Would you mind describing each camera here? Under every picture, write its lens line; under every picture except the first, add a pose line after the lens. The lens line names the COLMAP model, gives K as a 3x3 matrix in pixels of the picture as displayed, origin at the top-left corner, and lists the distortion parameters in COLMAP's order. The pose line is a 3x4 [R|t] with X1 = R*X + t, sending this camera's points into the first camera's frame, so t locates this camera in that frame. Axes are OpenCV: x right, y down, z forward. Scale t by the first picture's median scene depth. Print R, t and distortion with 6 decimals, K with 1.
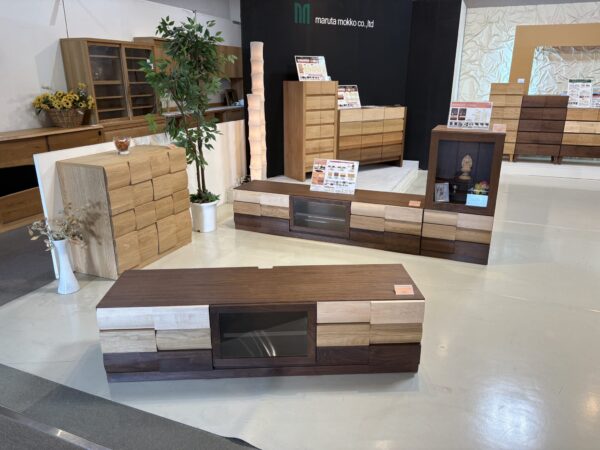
lens RADIAL K [[454.9, 0, 298.9], [0, 454.9, 226.9], [0, 0, 1]] dist [0.030181, -0.042012]
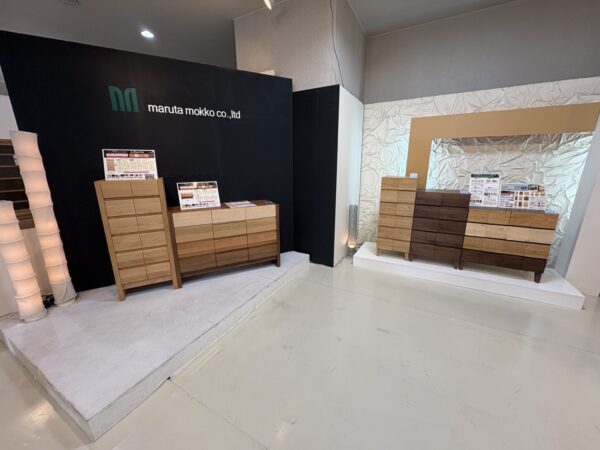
lens RADIAL K [[239.4, 0, 298.9], [0, 239.4, 225.2], [0, 0, 1]] dist [-0.005272, 0.000000]
pose [[0.994364, 0.023399, -0.103409, 0.311958], [-0.029821, 0.997693, -0.060994, -0.186774], [0.101743, 0.063734, 0.992767, 0.517817]]
